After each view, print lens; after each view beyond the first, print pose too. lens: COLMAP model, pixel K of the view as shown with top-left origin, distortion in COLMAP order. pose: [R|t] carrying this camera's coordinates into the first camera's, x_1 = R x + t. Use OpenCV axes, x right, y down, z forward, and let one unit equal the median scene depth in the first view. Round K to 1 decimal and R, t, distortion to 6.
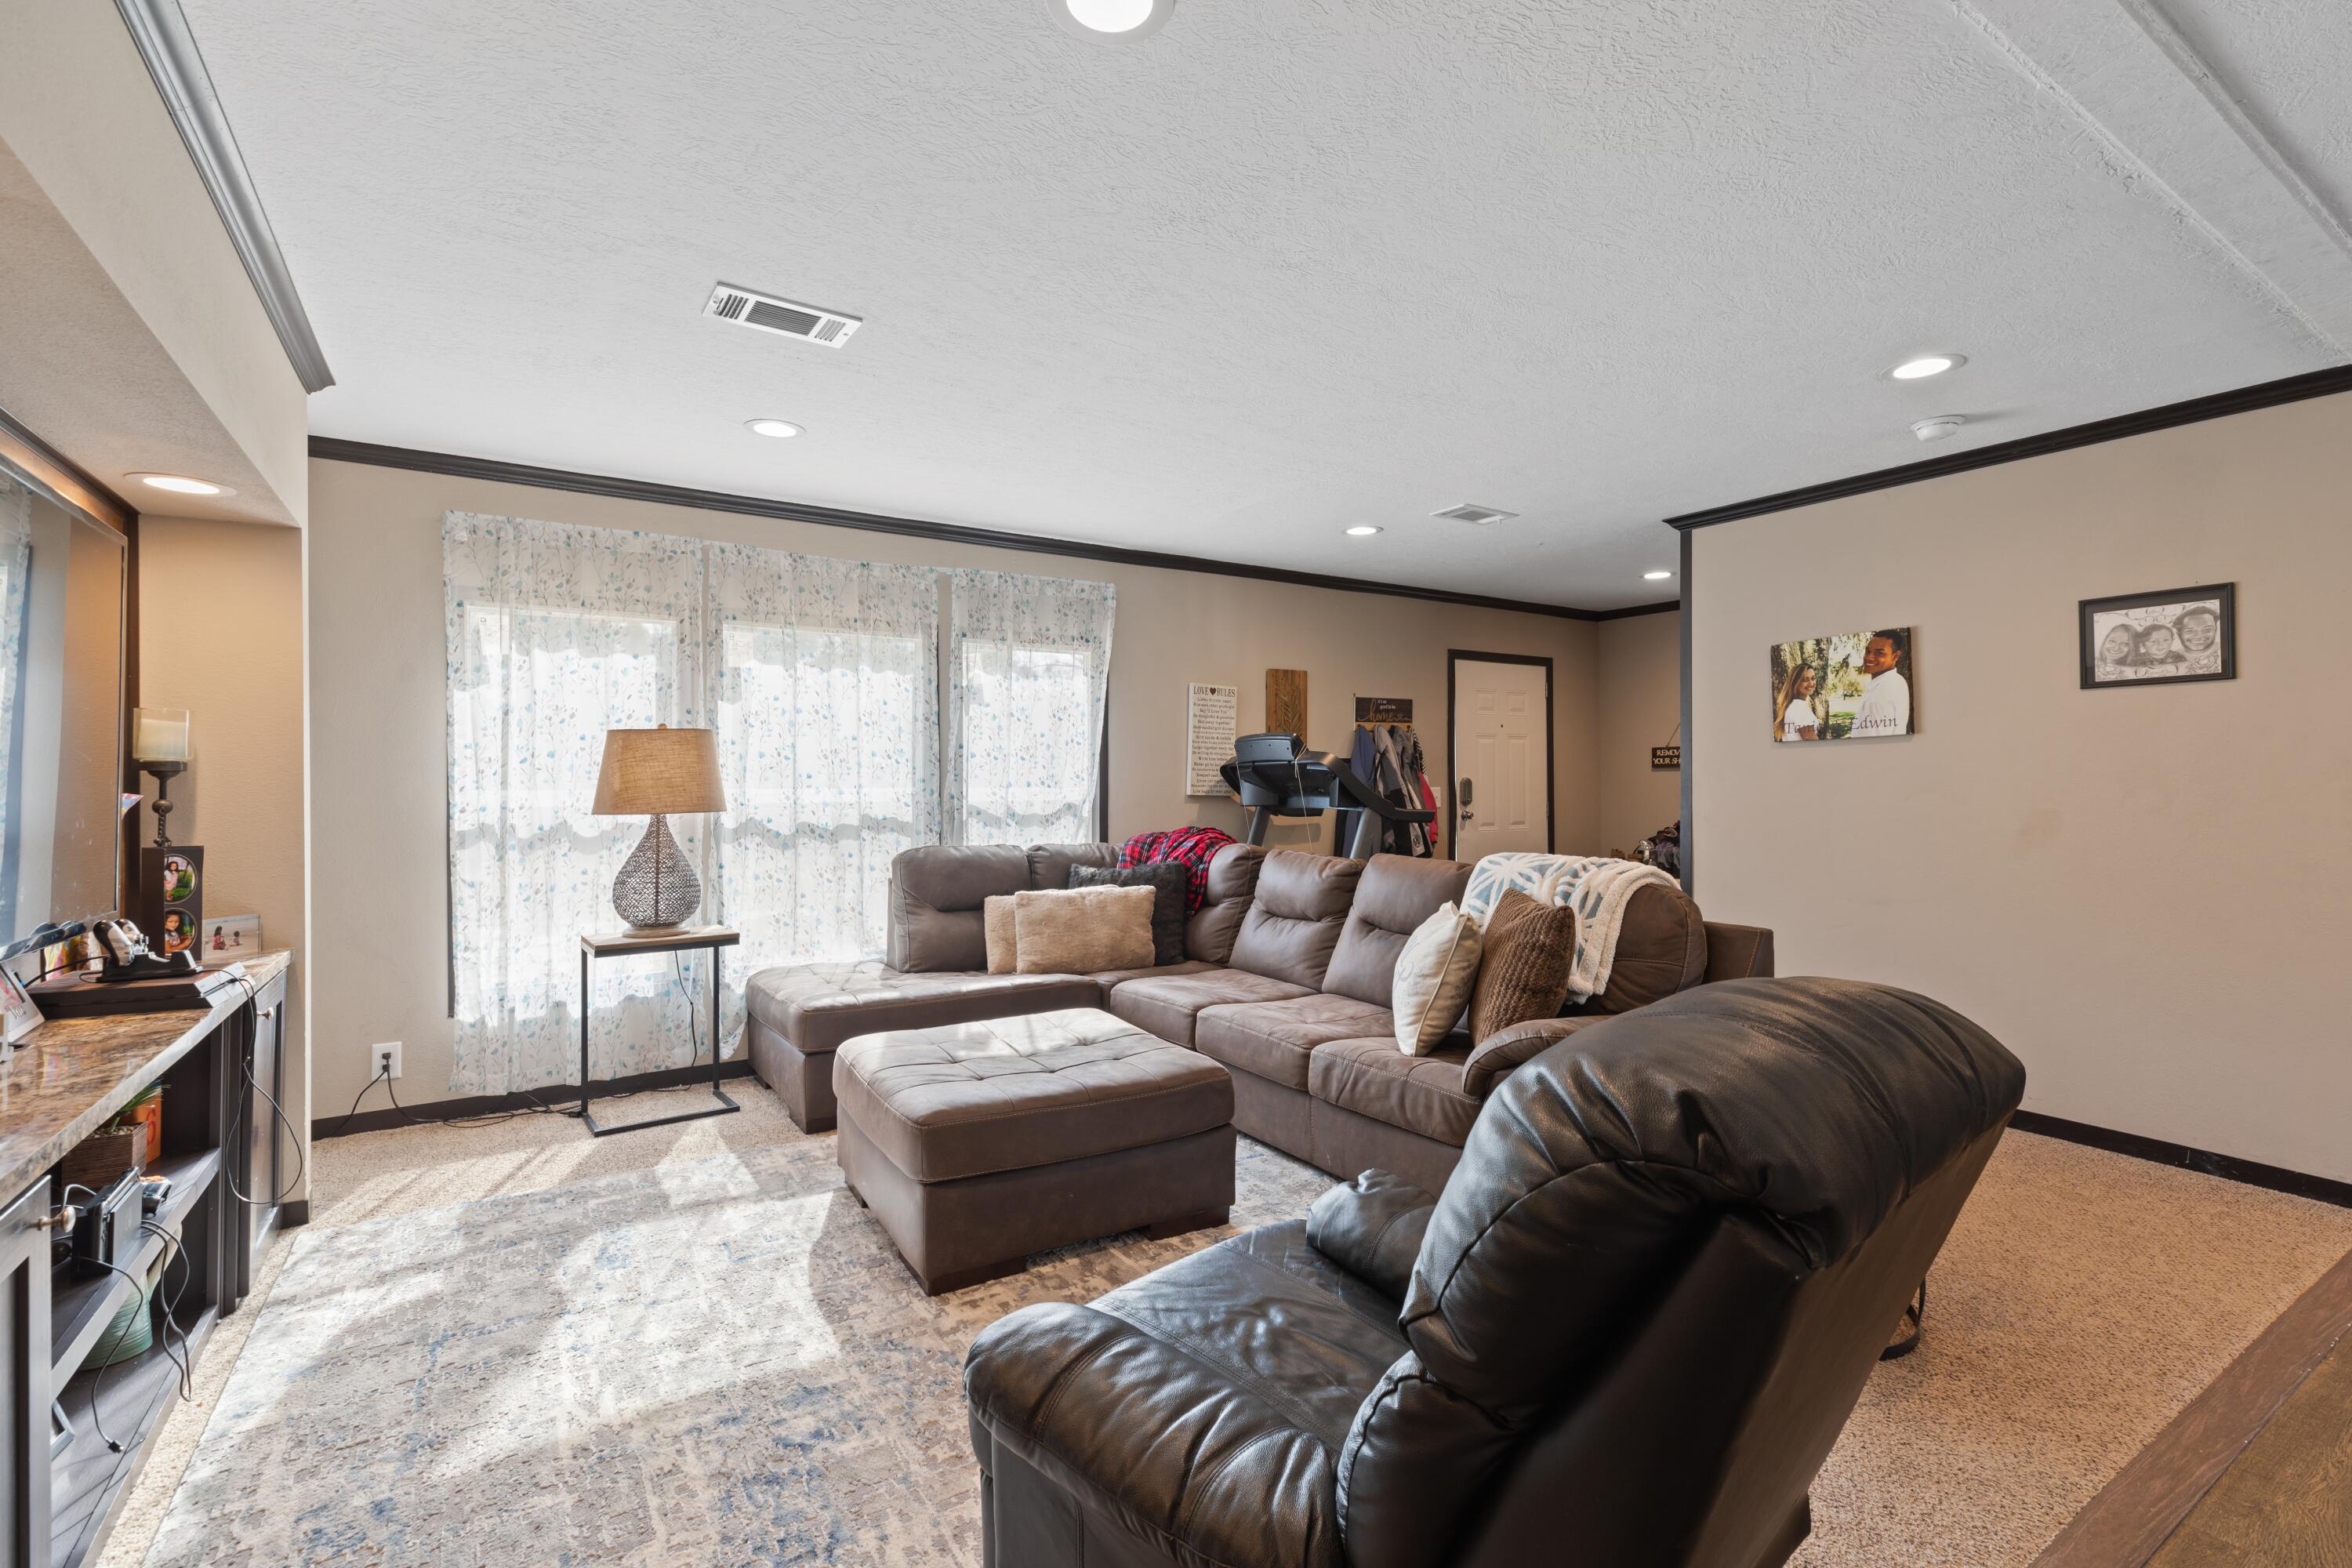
lens RADIAL K [[1056.1, 0, 1176.5], [0, 1056.1, 758.3], [0, 0, 1]] dist [0.001535, 0.000173]
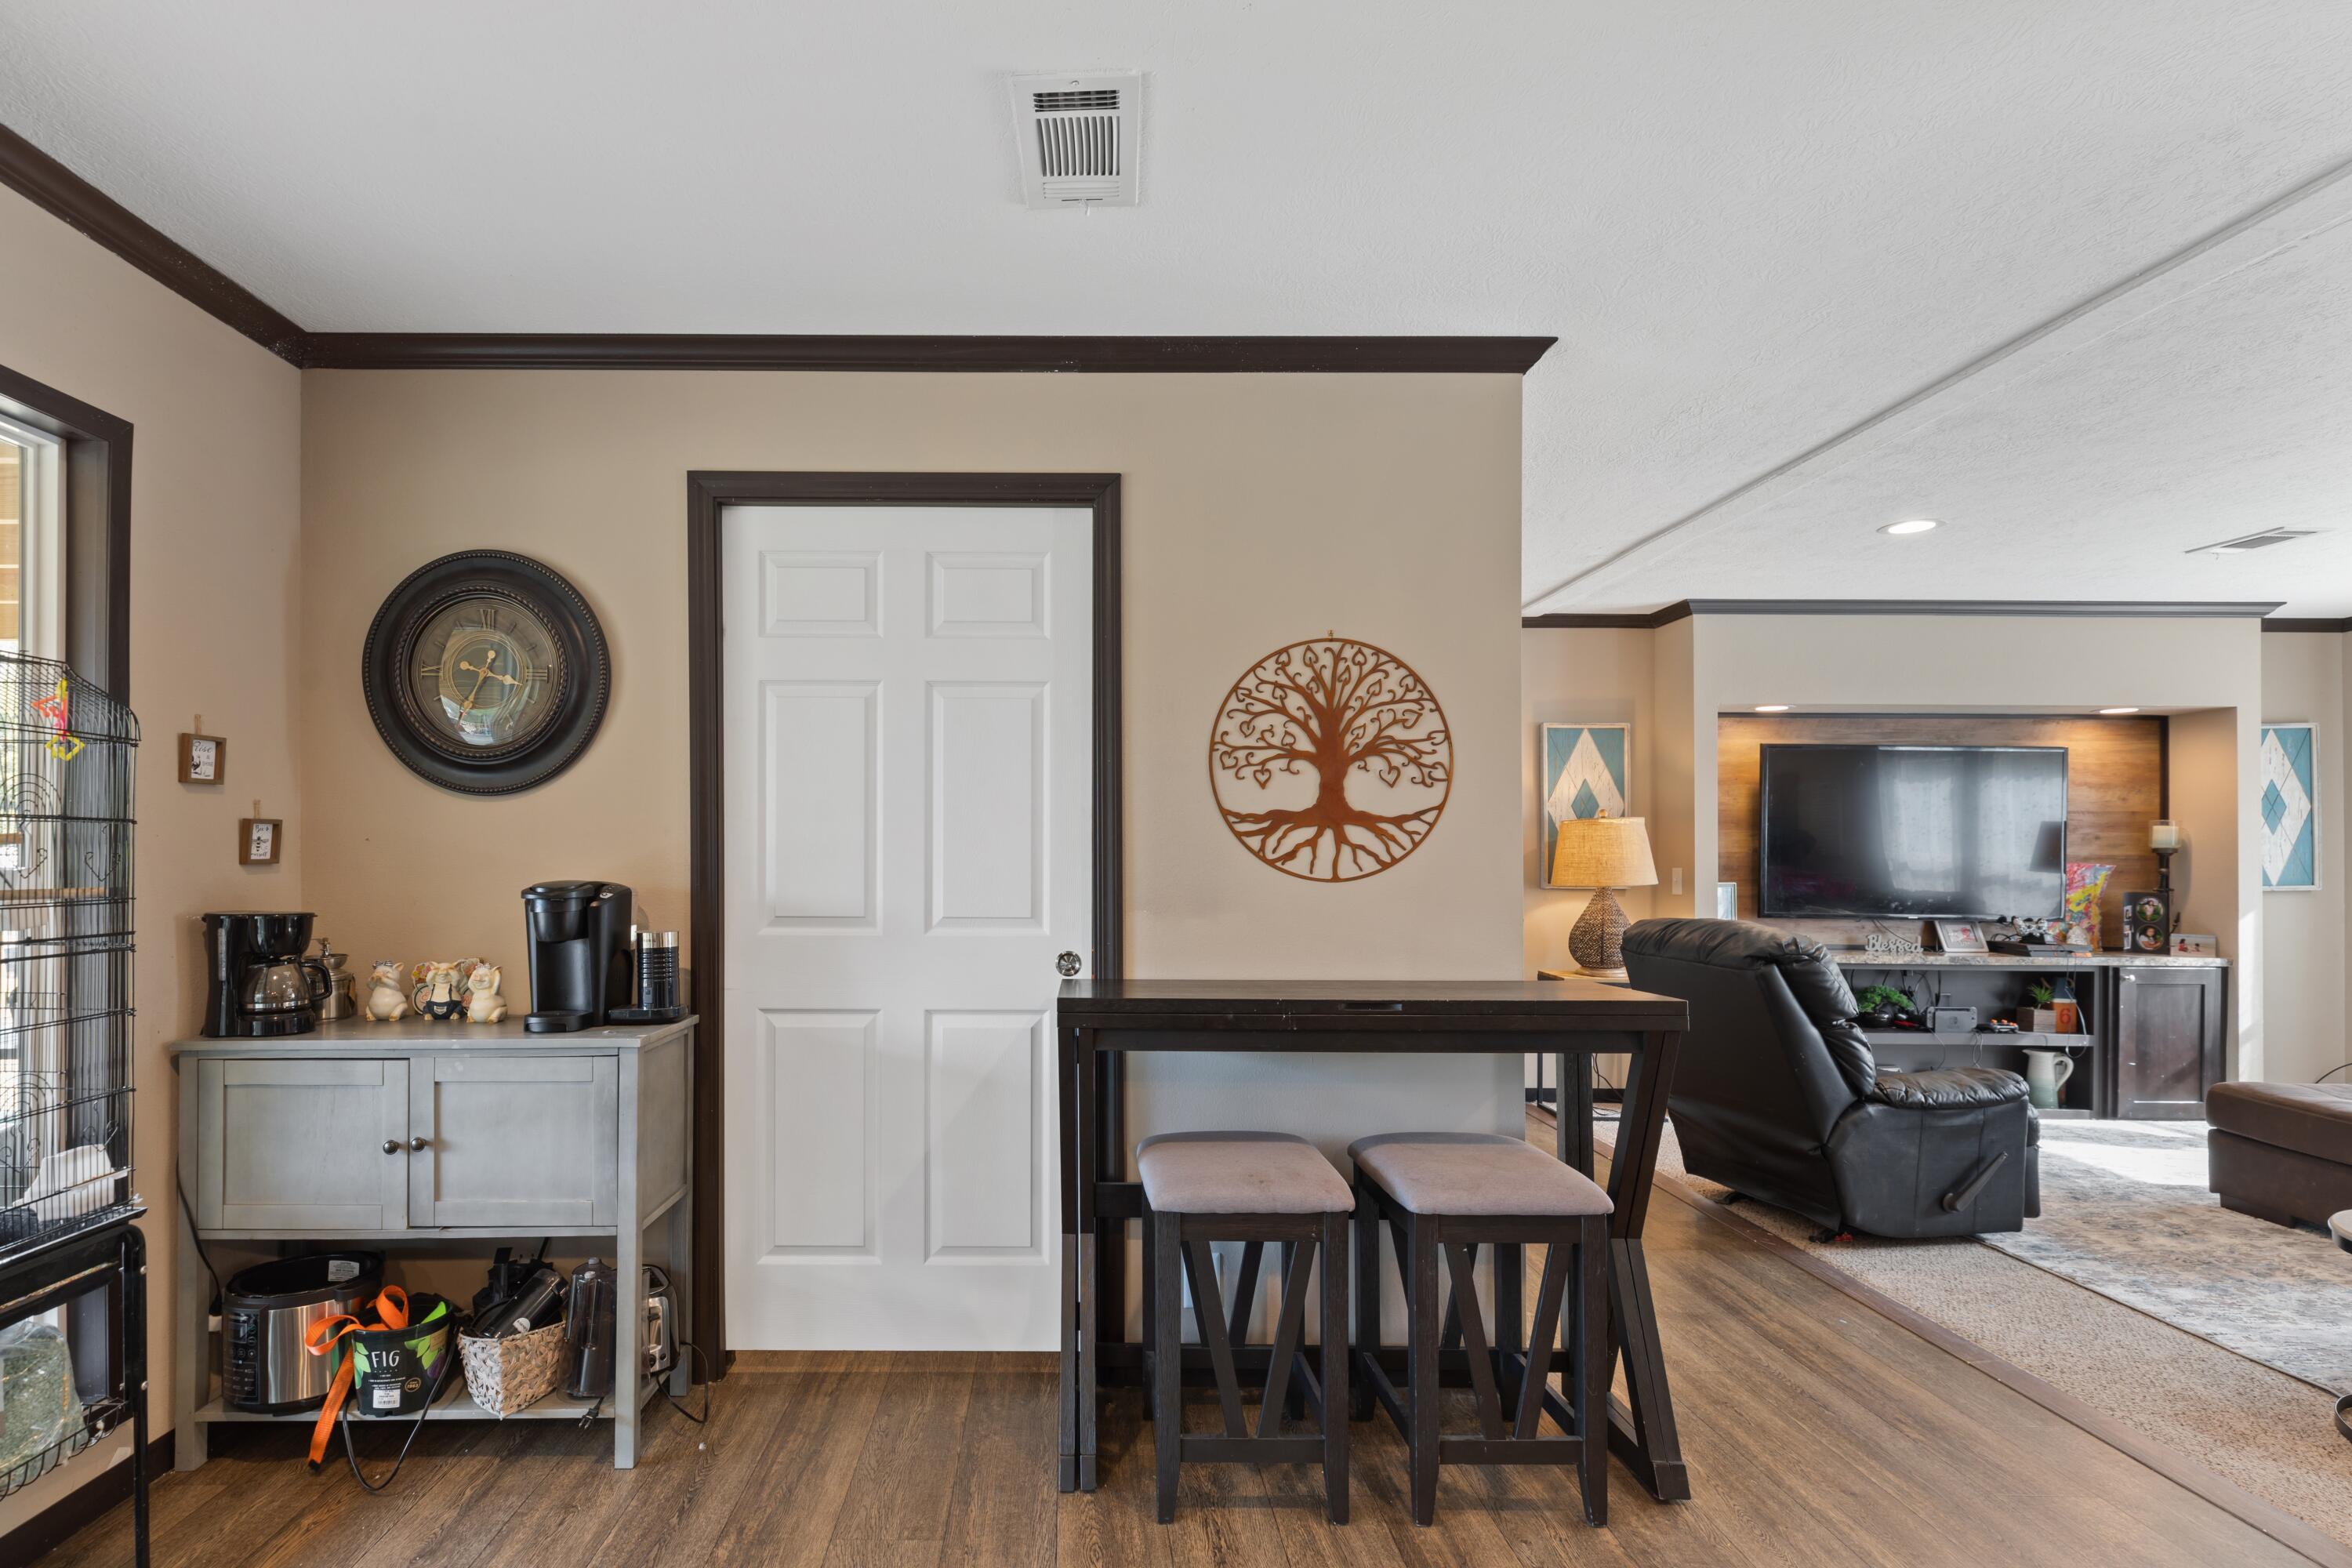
lens RADIAL K [[1133.1, 0, 1062.2], [0, 1133.1, 851.5], [0, 0, 1]] dist [0.001586, -0.000073]
pose [[-0.550655, -0.002919, -0.834728, 1.125442], [0.014725, 0.999804, -0.013210, 0.004020], [0.834603, -0.019566, -0.550504, 0.298254]]
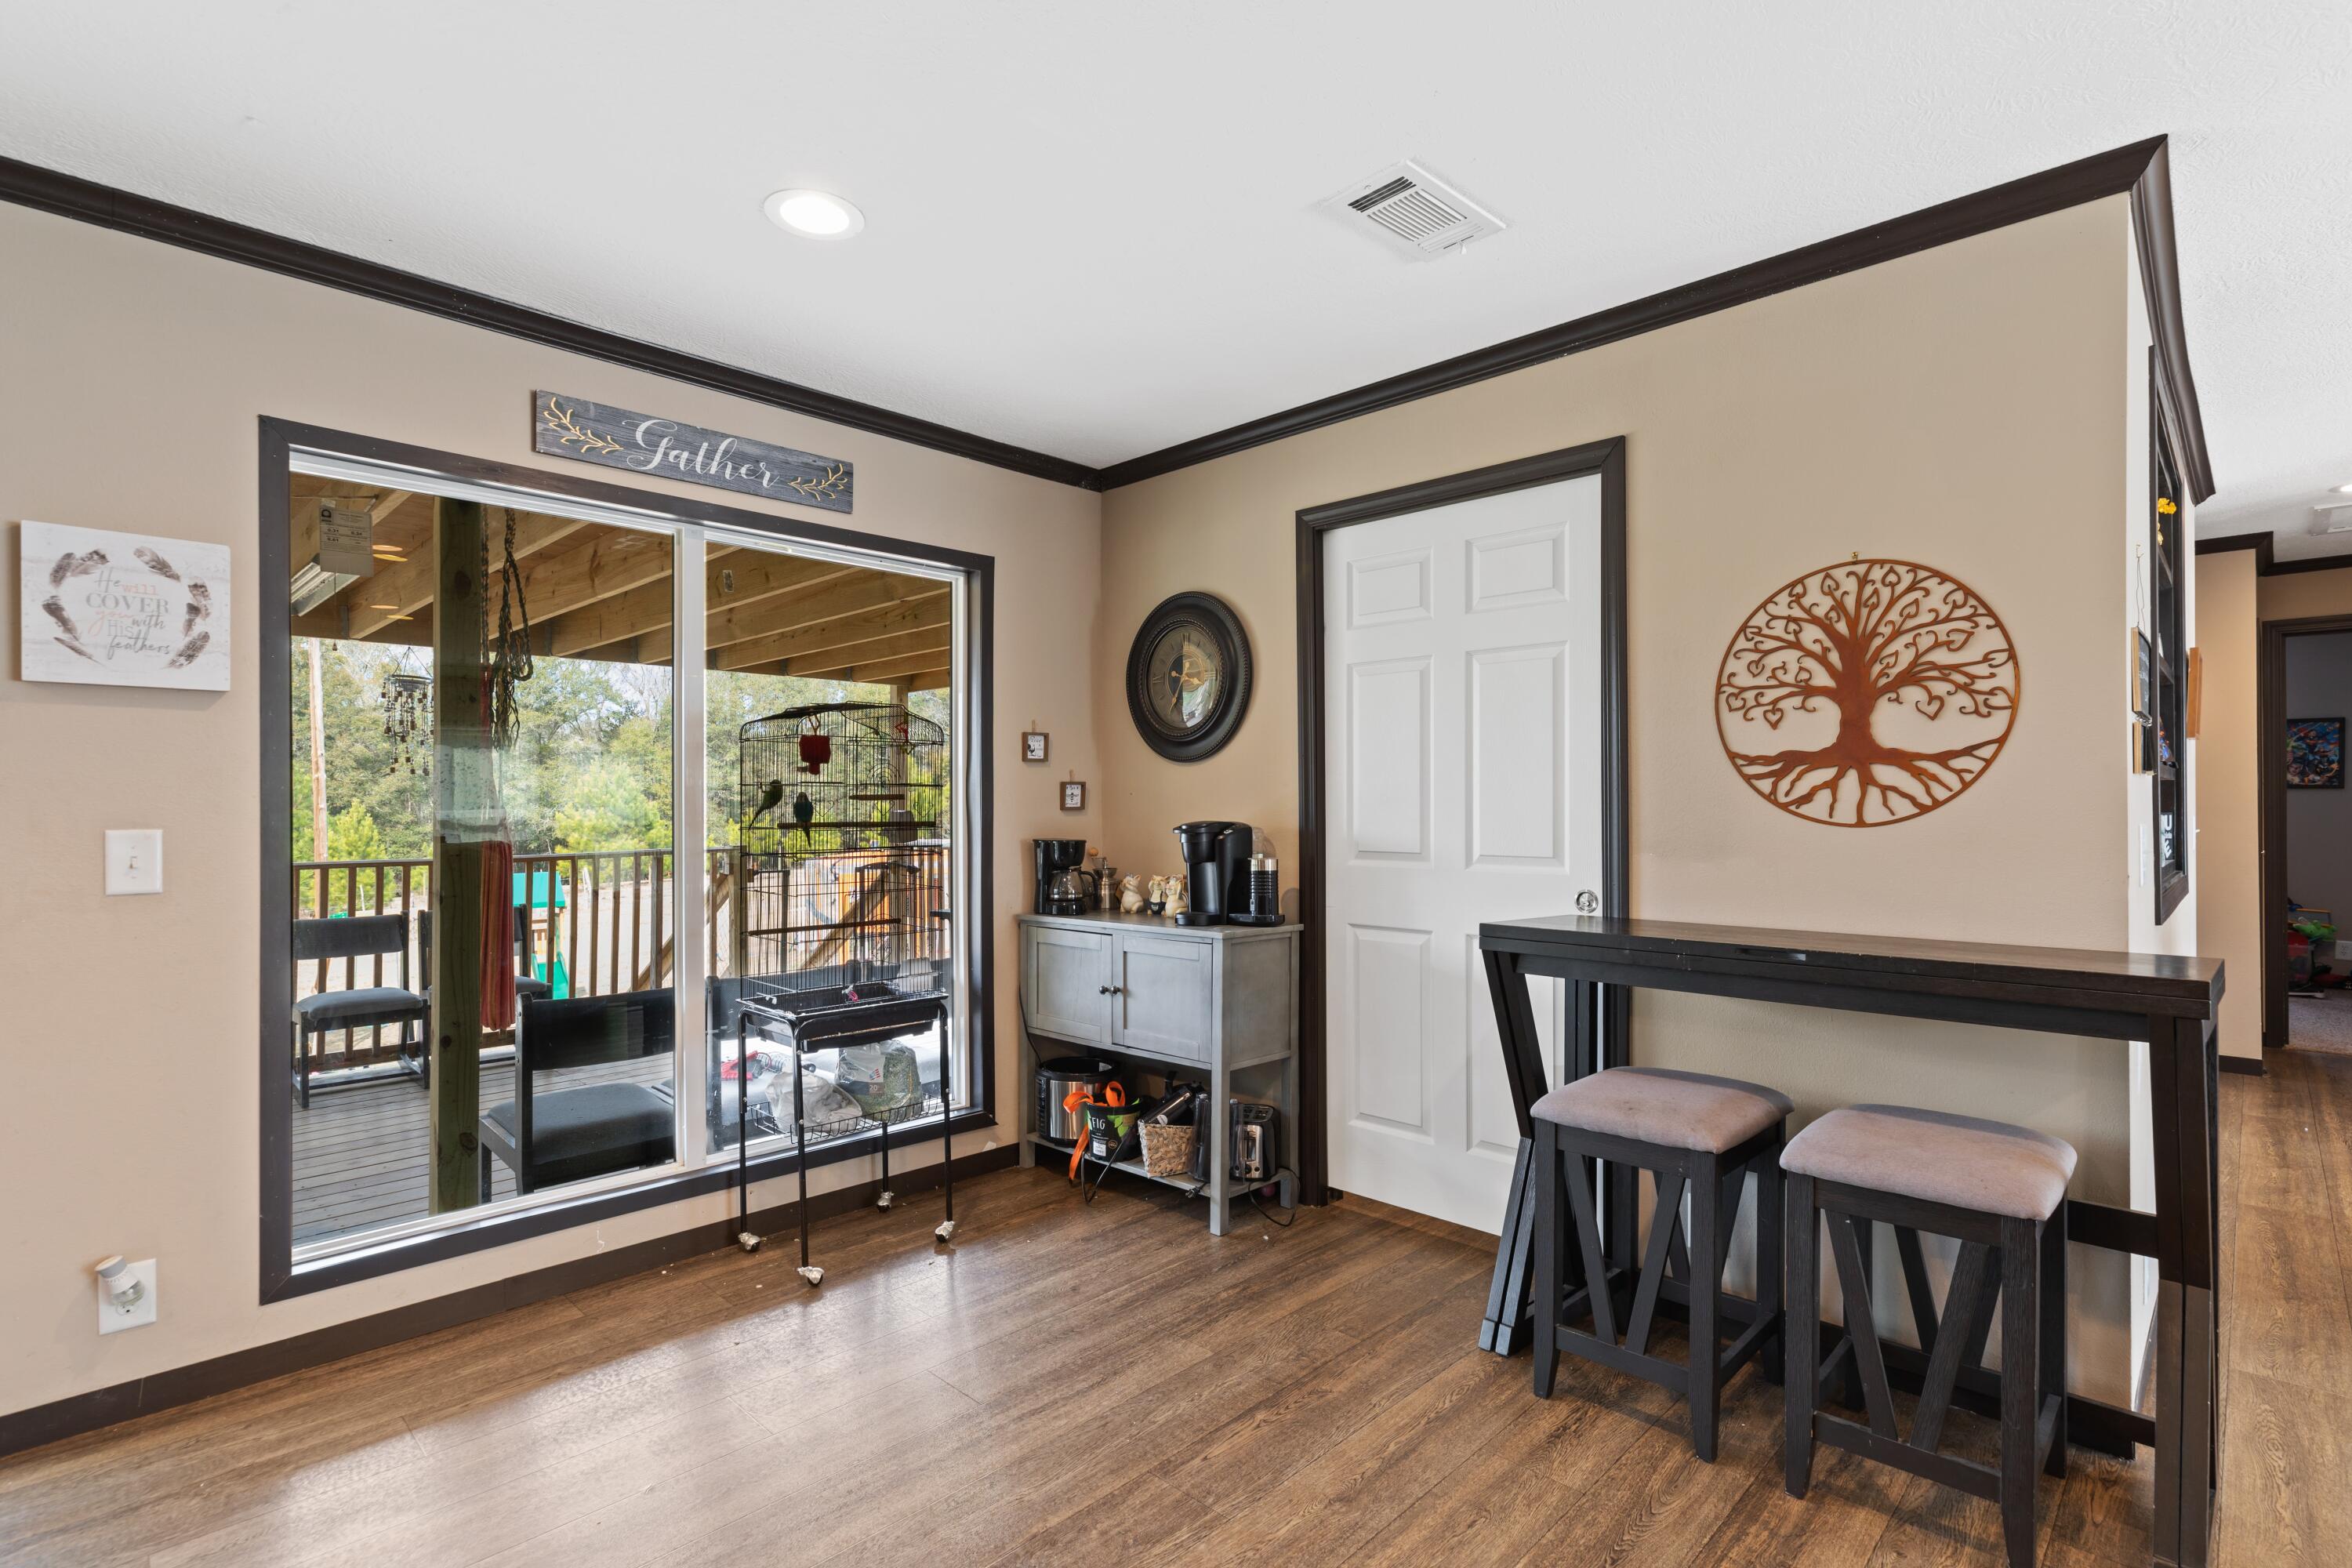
lens RADIAL K [[1103.2, 0, 1174.9], [0, 1103.2, 805.0], [0, 0, 1]] dist [-0.000330, -0.000112]
pose [[-0.975439, 0.003823, -0.220235, 0.987219], [0.008437, 0.999764, -0.020011, 0.011446], [0.220107, -0.021377, -0.975242, 0.533580]]
